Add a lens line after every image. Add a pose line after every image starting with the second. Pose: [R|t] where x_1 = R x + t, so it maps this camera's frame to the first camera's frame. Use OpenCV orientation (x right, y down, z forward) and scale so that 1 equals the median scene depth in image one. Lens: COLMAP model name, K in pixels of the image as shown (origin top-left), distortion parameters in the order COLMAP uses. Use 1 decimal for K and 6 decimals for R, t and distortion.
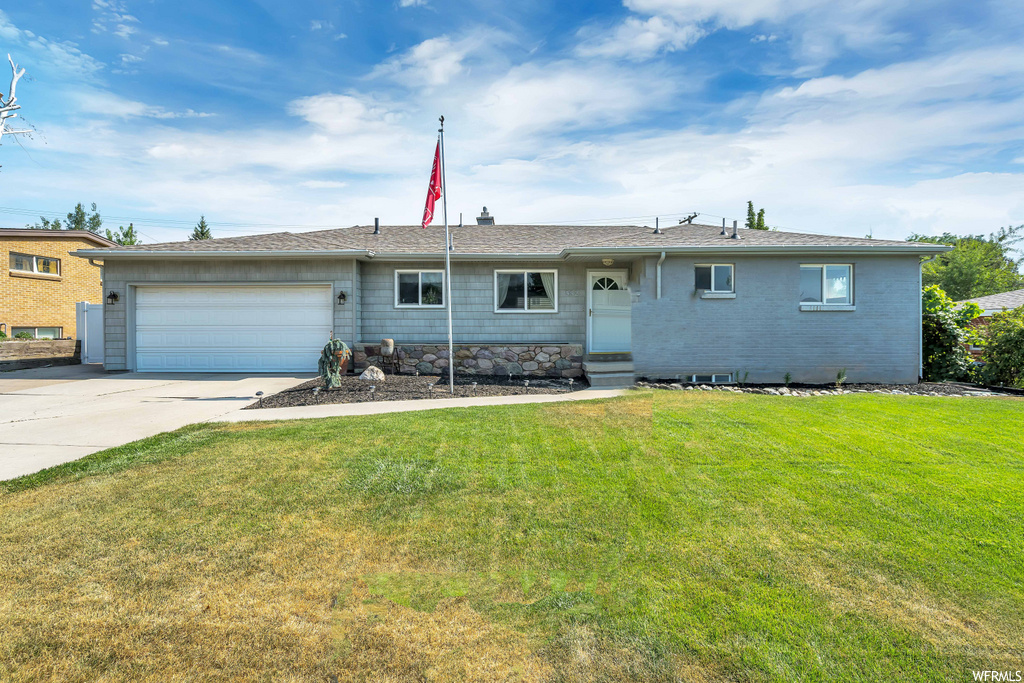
lens RADIAL K [[488.5, 0, 512.3], [0, 488.5, 338.9], [0, 0, 1]] dist [0.001683, 0.000110]
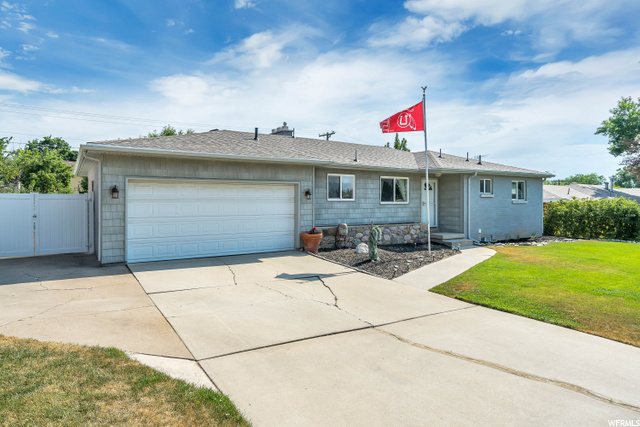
lens RADIAL K [[390.2, 0, 320.5], [0, 390.2, 210.2], [0, 0, 1]] dist [0.004057, 0.000275]
pose [[0.829291, -0.012856, 0.558669, -0.880725], [0.018124, 0.999828, -0.003895, -0.033333], [-0.558523, 0.013356, 0.829382, 0.089408]]
